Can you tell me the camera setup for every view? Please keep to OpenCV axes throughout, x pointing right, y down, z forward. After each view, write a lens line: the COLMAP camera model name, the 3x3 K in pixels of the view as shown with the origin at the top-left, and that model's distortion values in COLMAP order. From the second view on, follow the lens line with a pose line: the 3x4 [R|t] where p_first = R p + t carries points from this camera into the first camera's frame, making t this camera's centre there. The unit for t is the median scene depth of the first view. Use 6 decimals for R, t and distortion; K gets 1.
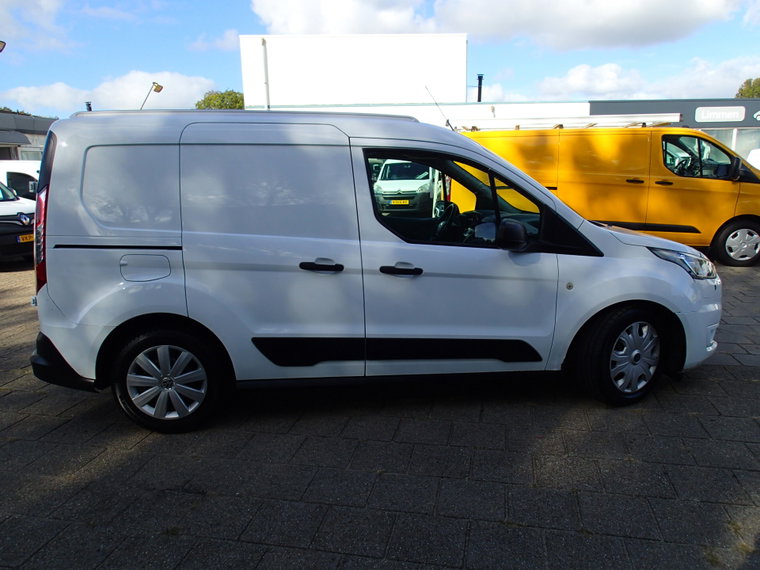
lens RADIAL K [[566.1, 0, 385.2], [0, 566.1, 282.0], [0, 0, 1]] dist [0.001845, -0.008198]
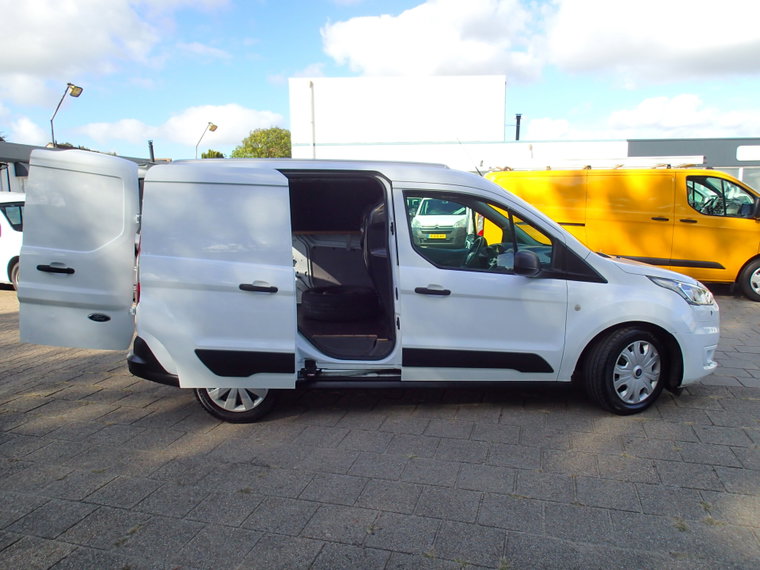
lens RADIAL K [[566.1, 0, 385.2], [0, 566.1, 282.0], [0, 0, 1]] dist [0.001845, -0.008198]
pose [[0.997593, 0.018690, -0.066781, 0.007053], [-0.022626, 0.998020, -0.058687, 0.029518], [0.065552, 0.060057, 0.996040, -0.181159]]
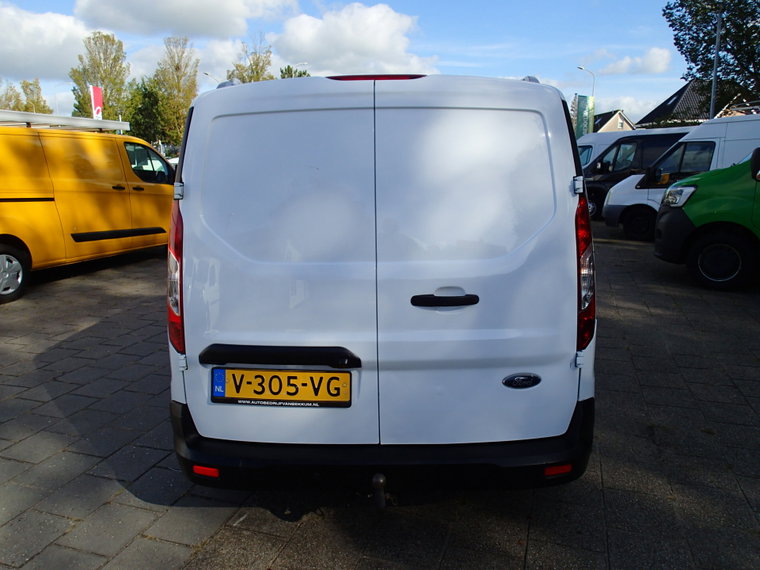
lens RADIAL K [[566.1, 0, 385.2], [0, 566.1, 282.0], [0, 0, 1]] dist [0.001845, -0.008198]
pose [[0.112883, -0.186188, 0.976008, -1.165081], [0.209300, 0.964702, 0.159824, -0.187430], [-0.971314, 0.186237, 0.147868, 1.011264]]
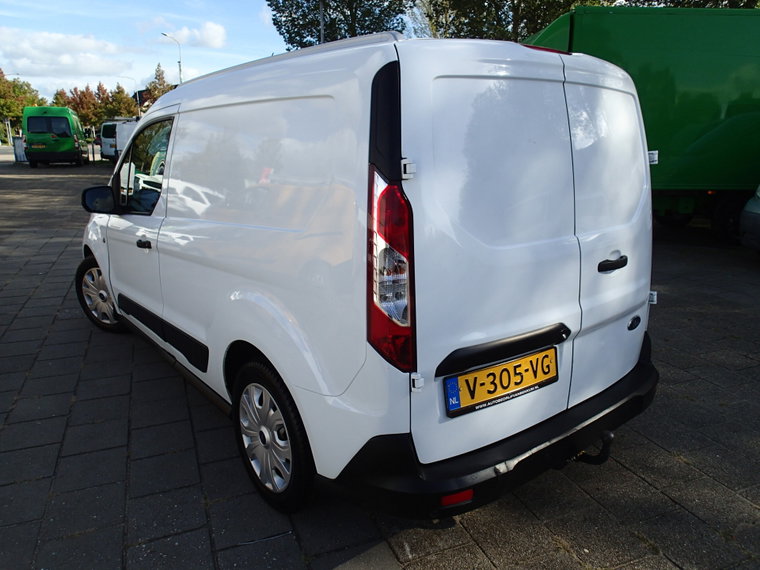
lens RADIAL K [[566.1, 0, 385.2], [0, 566.1, 282.0], [0, 0, 1]] dist [0.001845, -0.008198]
pose [[-0.558352, -0.196490, 0.805999, -0.975756], [0.167868, 0.924690, 0.341715, -0.306652], [-0.812443, 0.326099, -0.483318, 1.564070]]
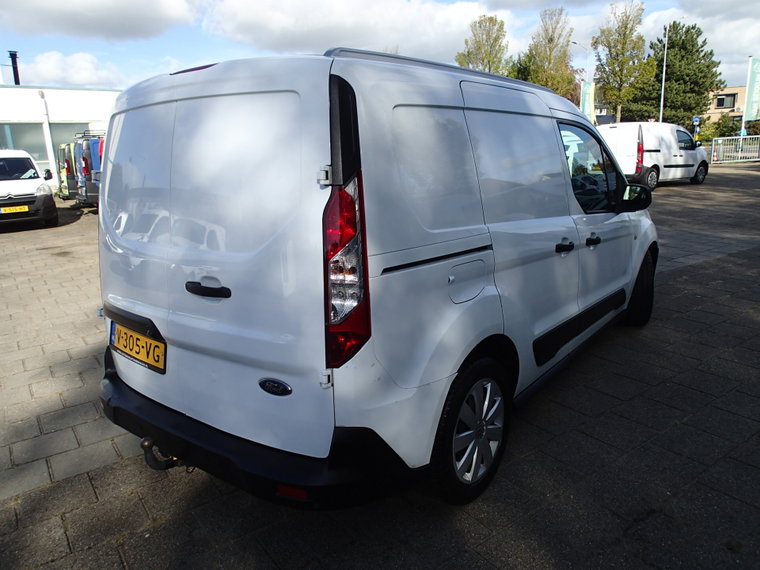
lens RADIAL K [[564.7, 0, 390.7], [0, 564.7, 286.8], [0, 0, 1]] dist [-0.000407, -0.002297]
pose [[0.683070, -0.185600, 0.706377, -0.879061], [0.173262, 0.980742, 0.090144, -0.087373], [-0.709504, 0.060814, 0.702073, 0.502884]]
